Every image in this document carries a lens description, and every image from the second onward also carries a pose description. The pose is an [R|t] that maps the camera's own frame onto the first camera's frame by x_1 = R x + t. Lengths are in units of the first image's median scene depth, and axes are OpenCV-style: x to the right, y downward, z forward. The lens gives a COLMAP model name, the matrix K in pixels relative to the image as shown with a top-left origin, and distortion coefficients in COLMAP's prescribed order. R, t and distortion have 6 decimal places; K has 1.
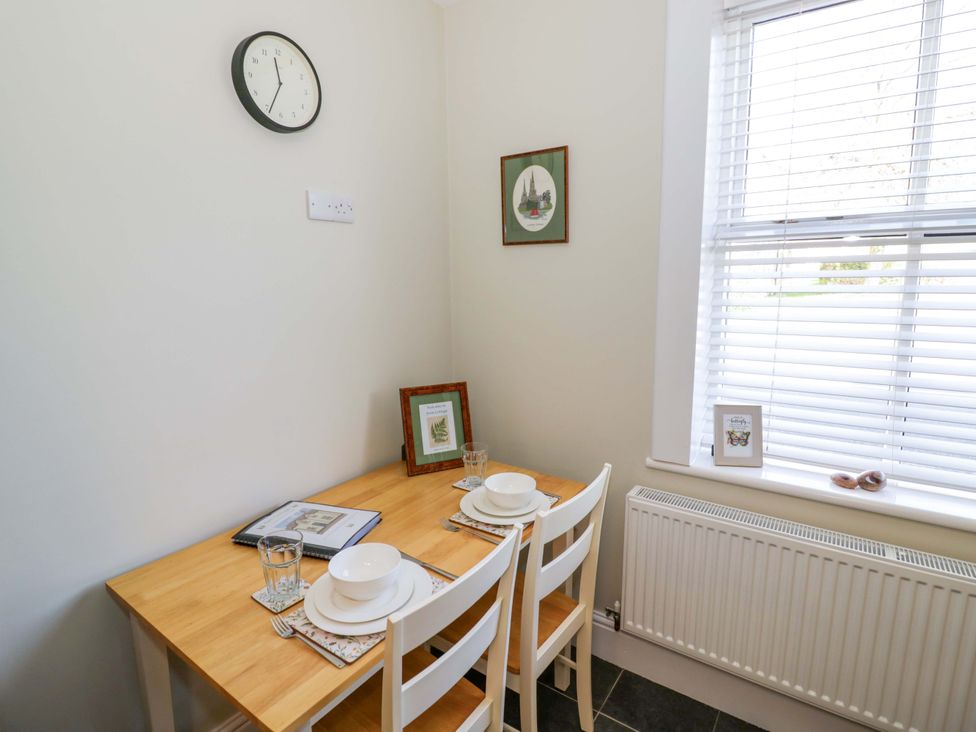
lens RADIAL K [[506.0, 0, 488.0], [0, 506.0, 356.1], [0, 0, 1]] dist [0.001574, -0.014764]
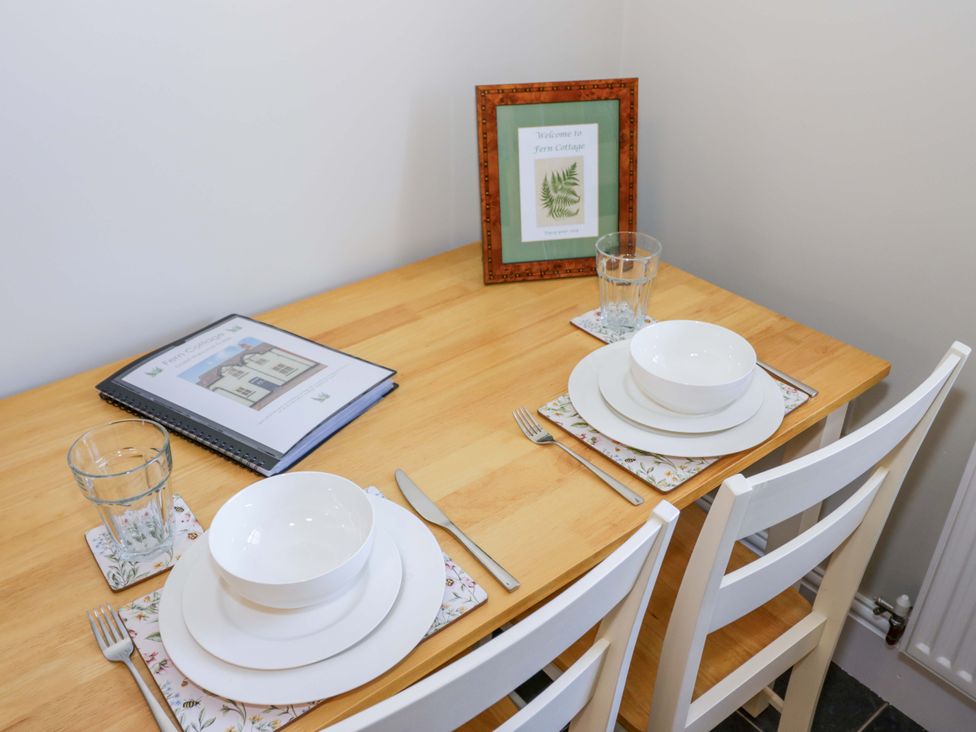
lens RADIAL K [[860.9, 0, 486.7], [0, 860.9, 353.5], [0, 0, 1]] dist [0.005895, 0.002088]
pose [[0.958887, 0.150011, -0.240899, 0.047667], [-0.044266, 0.917541, 0.395169, -0.017523], [0.280314, -0.368259, 0.886459, 0.292258]]
